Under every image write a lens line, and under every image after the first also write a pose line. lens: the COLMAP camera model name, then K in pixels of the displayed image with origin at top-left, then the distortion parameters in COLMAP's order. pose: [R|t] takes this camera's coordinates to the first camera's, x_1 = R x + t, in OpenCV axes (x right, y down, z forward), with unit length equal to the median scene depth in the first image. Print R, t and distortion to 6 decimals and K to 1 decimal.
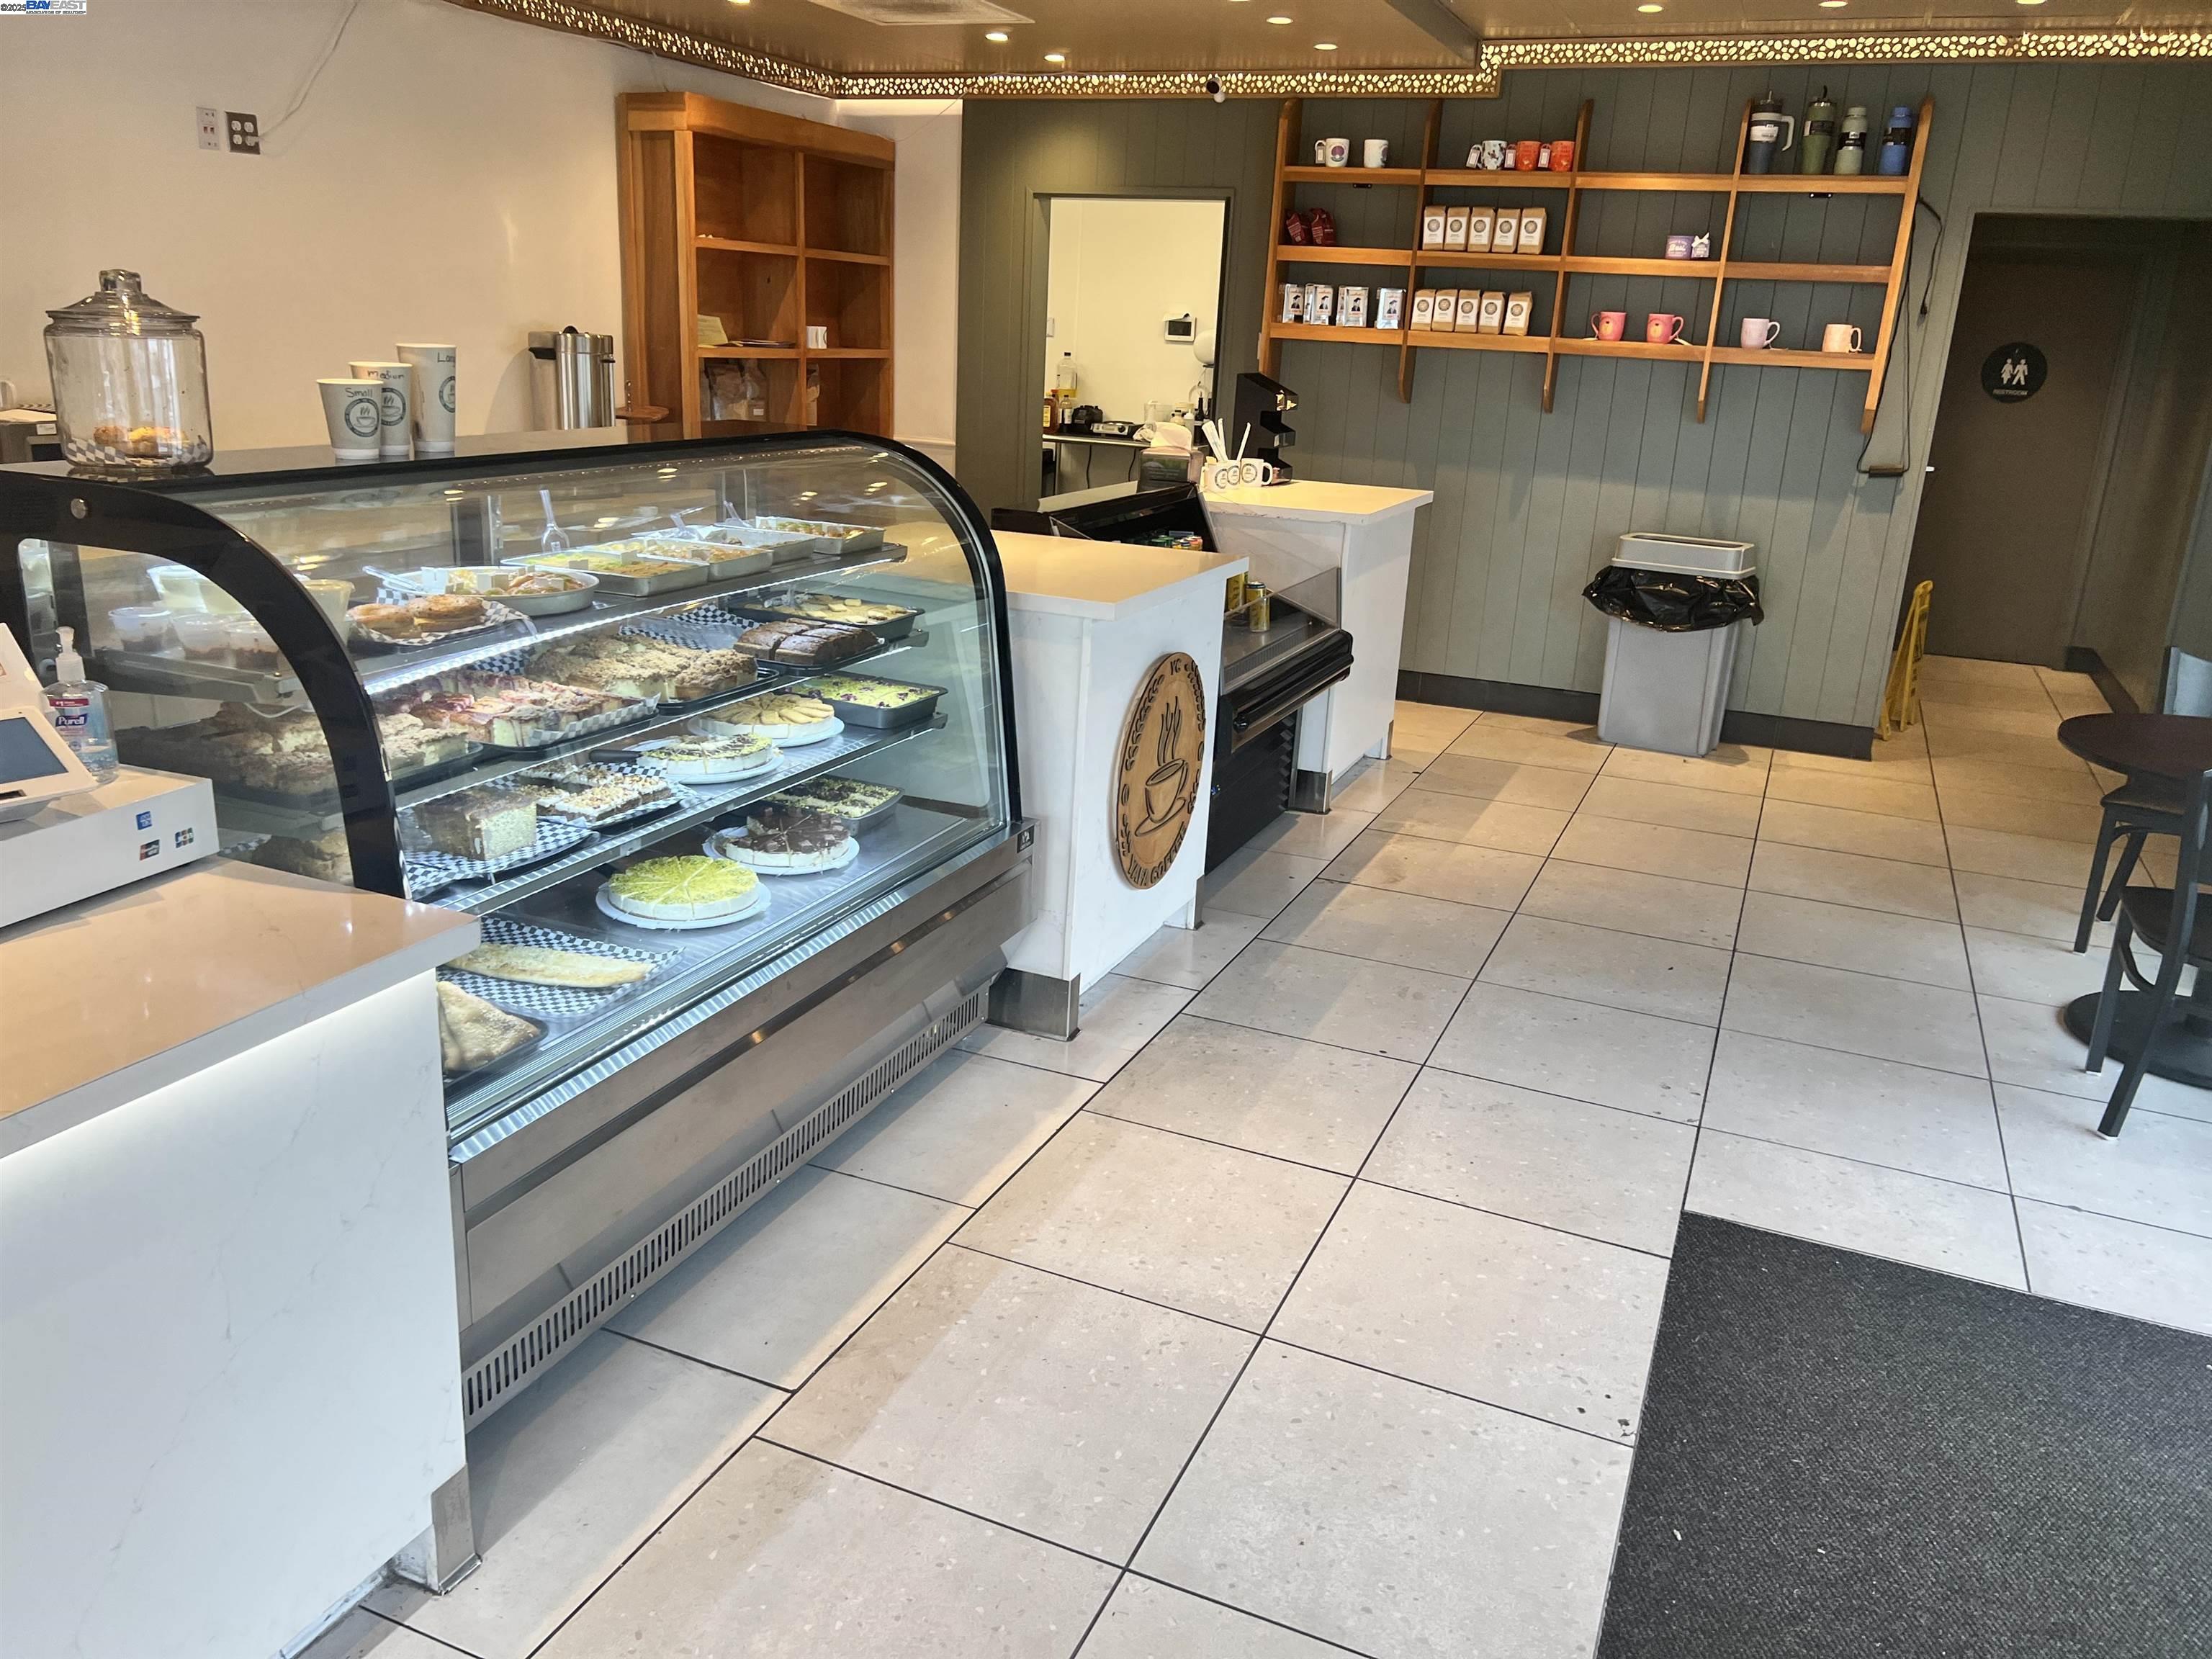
lens RADIAL K [[1674.5, 0, 1089.9], [0, 1674.5, 827.1], [0, 0, 1]] dist [0.046194, -0.053762]
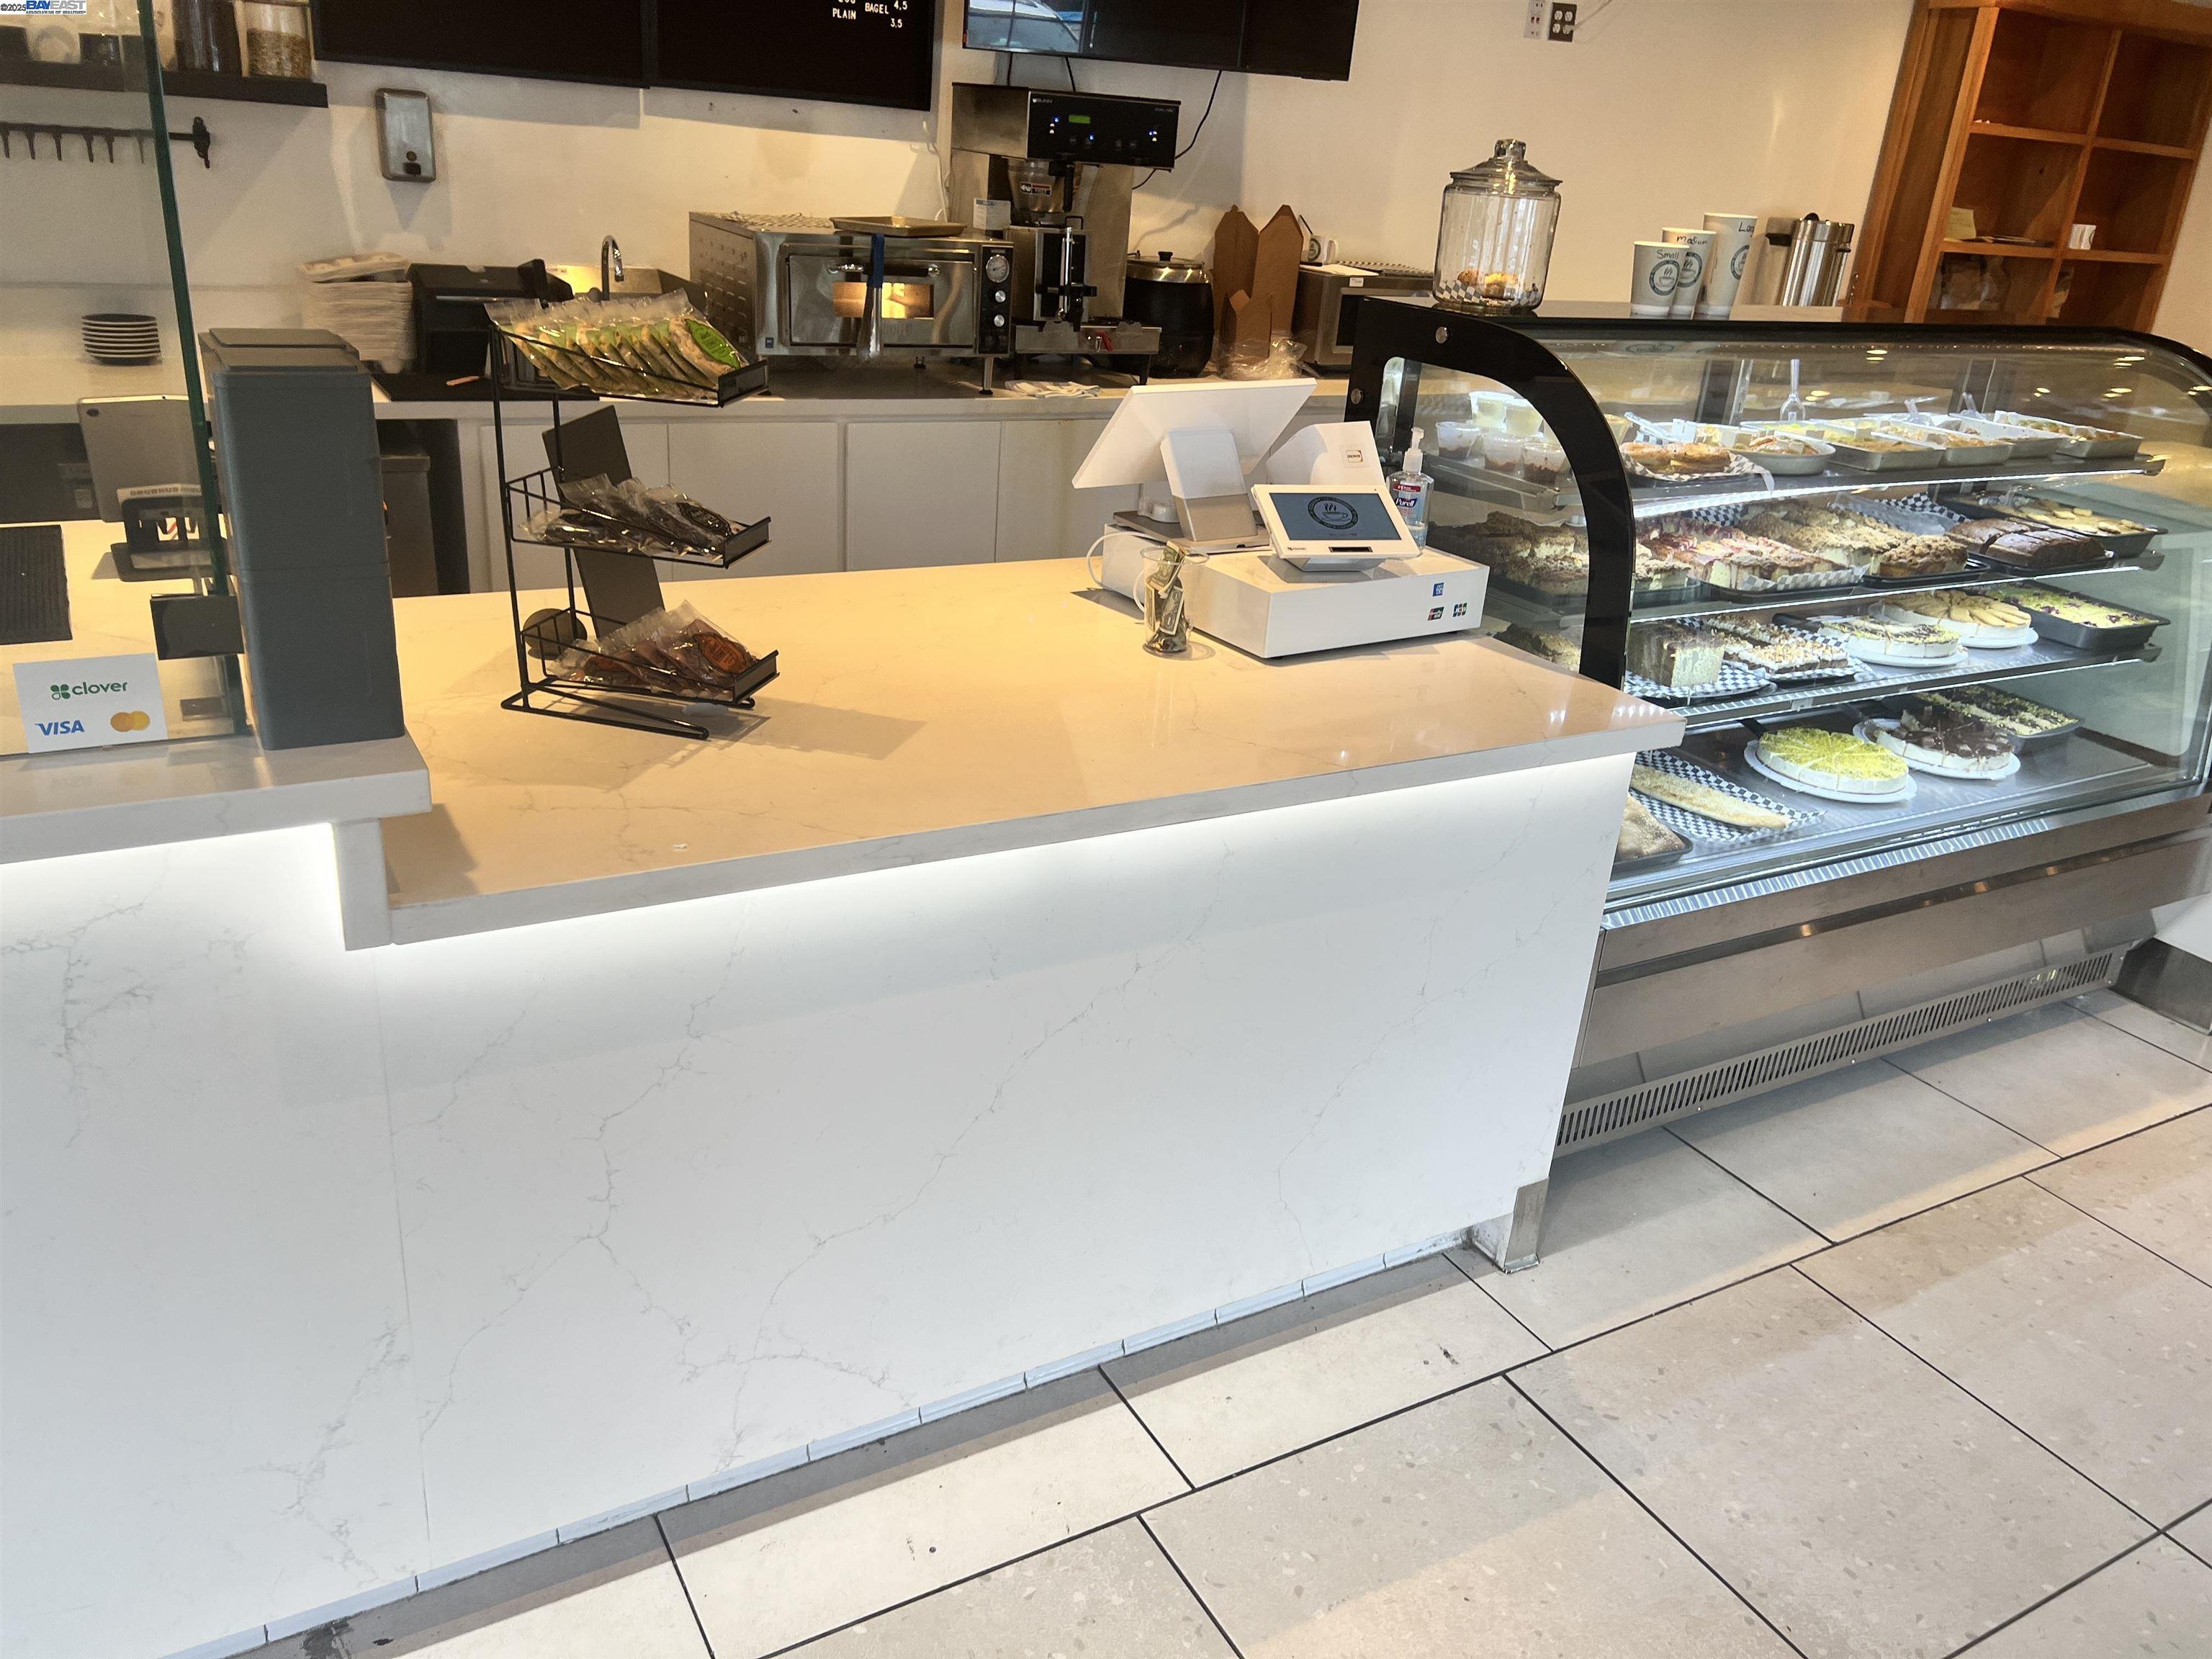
lens RADIAL K [[1674.5, 0, 1114.2], [0, 1674.5, 821.3], [0, 0, 1]] dist [0.046194, -0.053762]
pose [[0.803547, 0.237938, -0.545616, -0.022560], [-0.208322, 0.971076, 0.116676, 0.044515], [0.557596, 0.019909, 0.829873, -0.105554]]
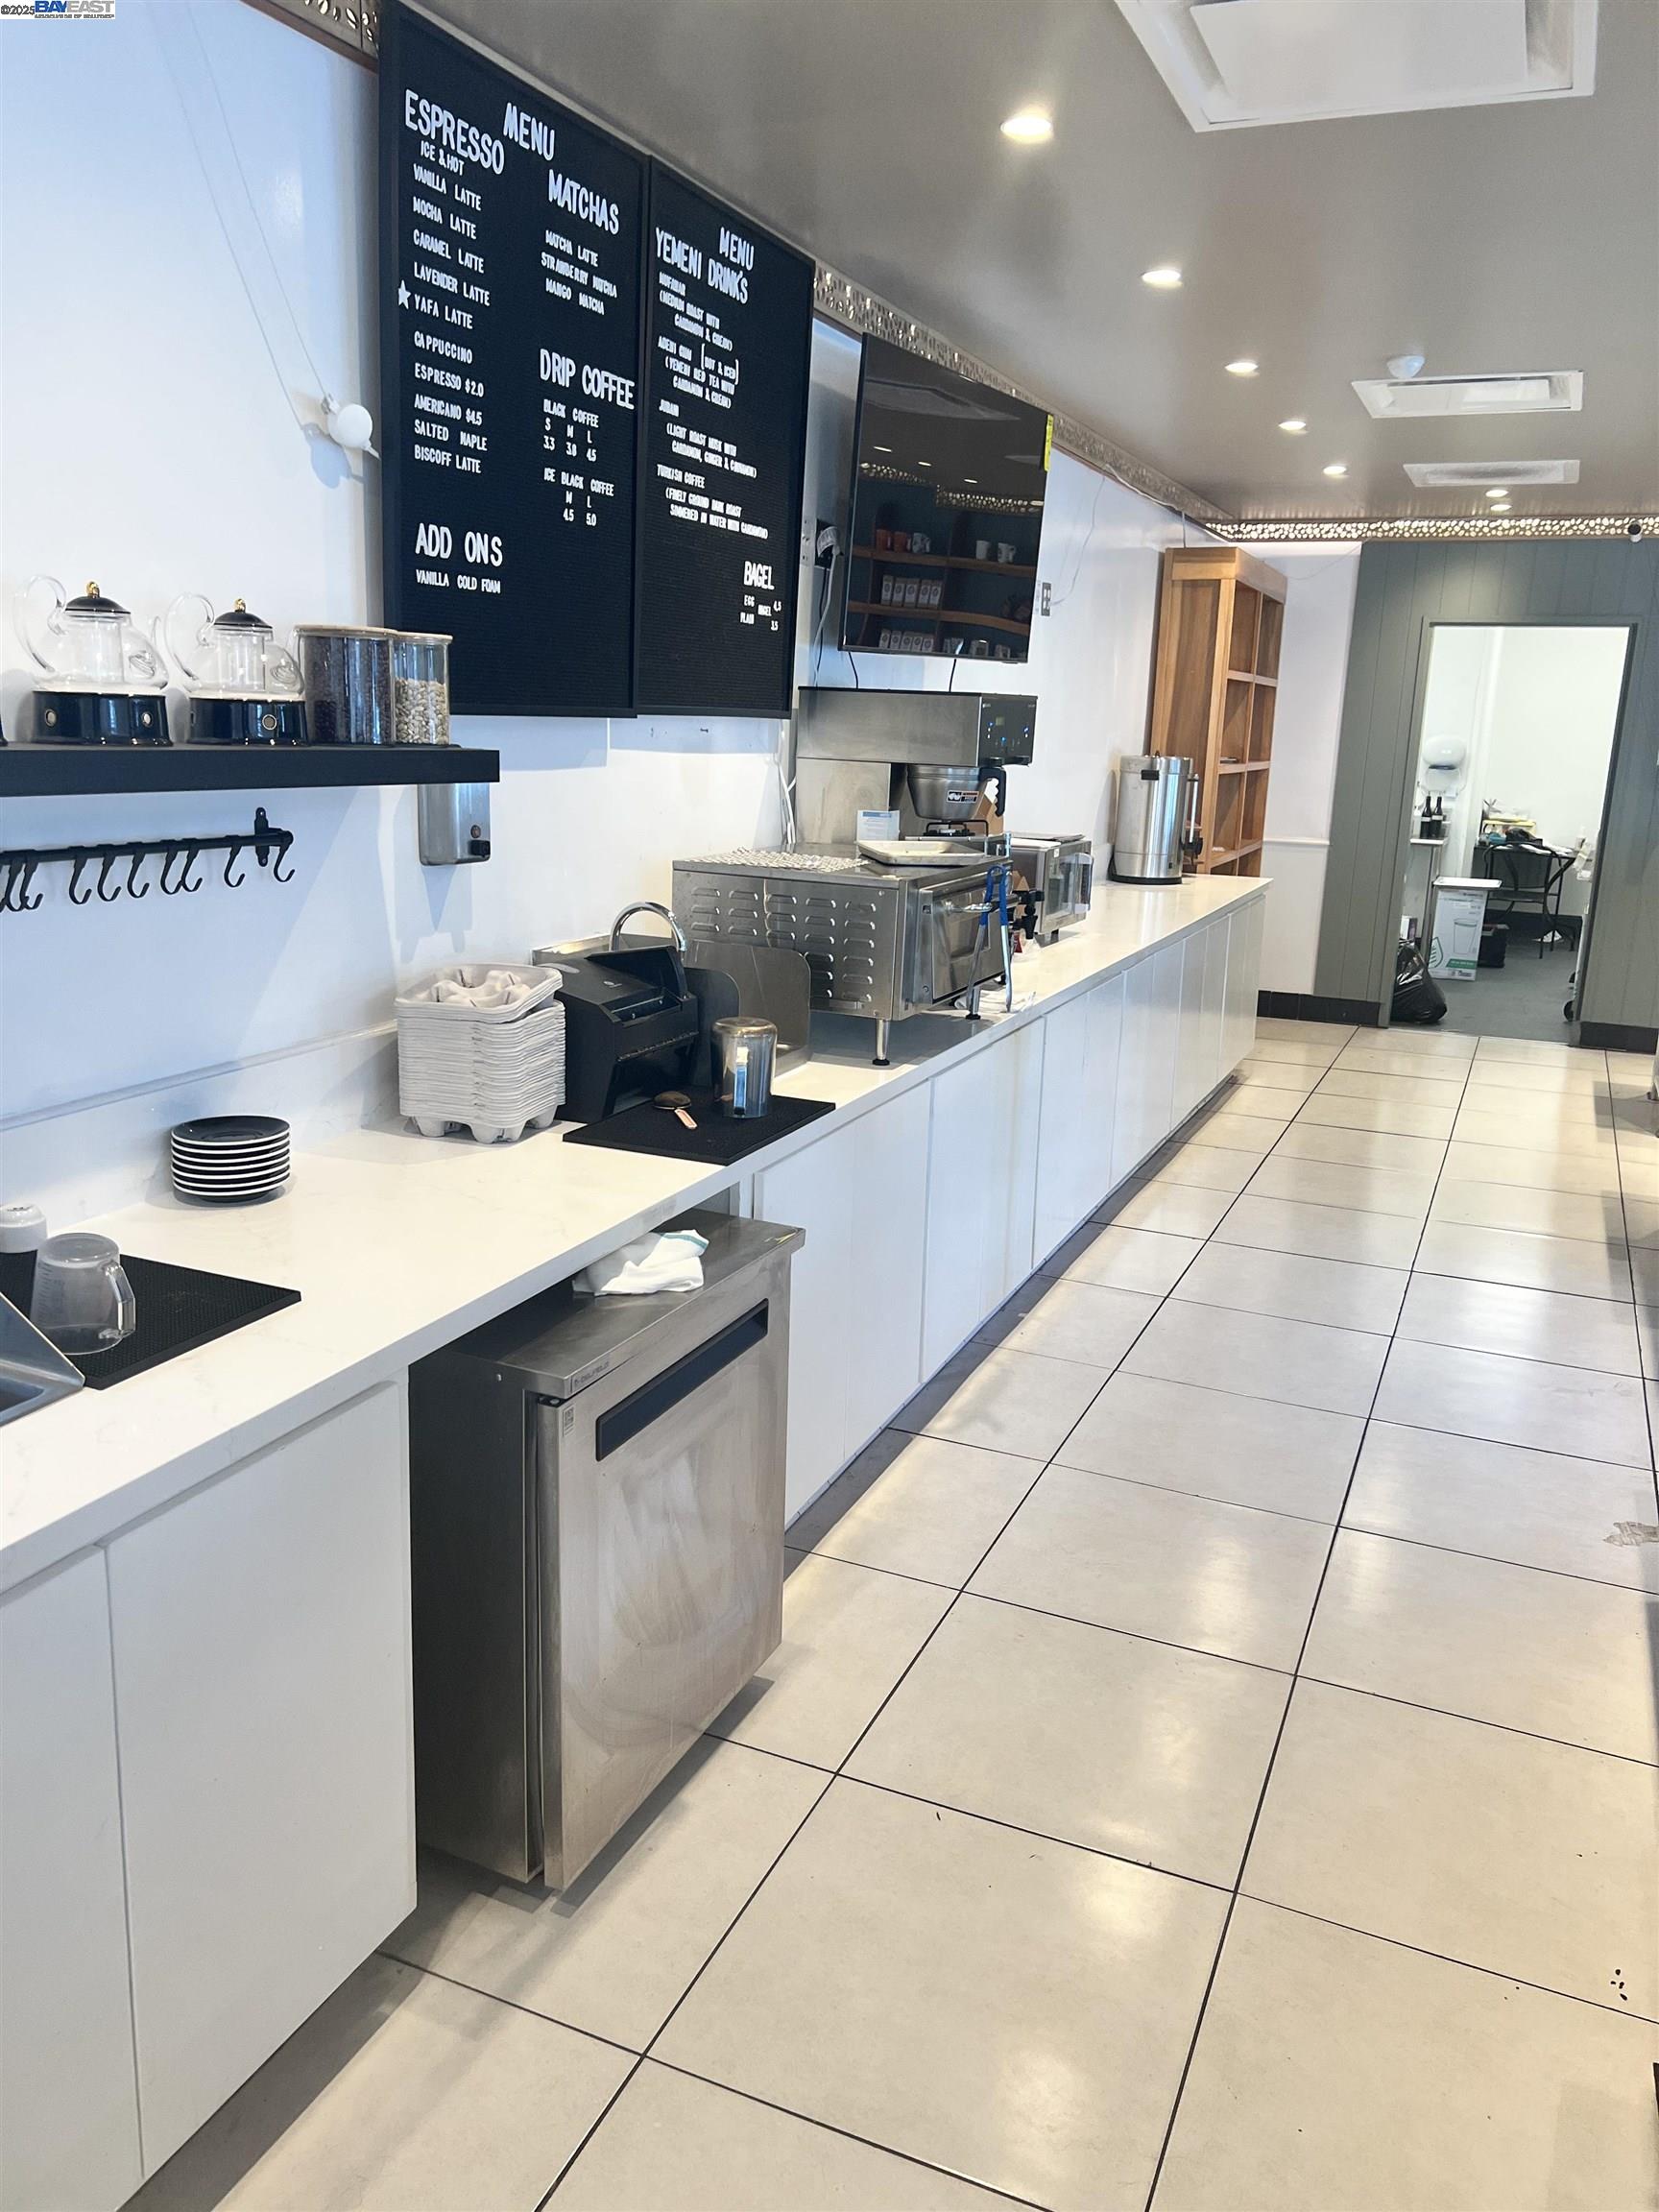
lens RADIAL K [[1674.5, 0, 828.6], [0, 1674.5, 1113.9], [0, 0, 1]] dist [0.046194, -0.053762]
pose [[0.999901, -0.013960, -0.001574, -1.133791], [0.013844, 0.998203, -0.058294, 0.024000], [0.002385, 0.058266, 0.998298, -0.259499]]
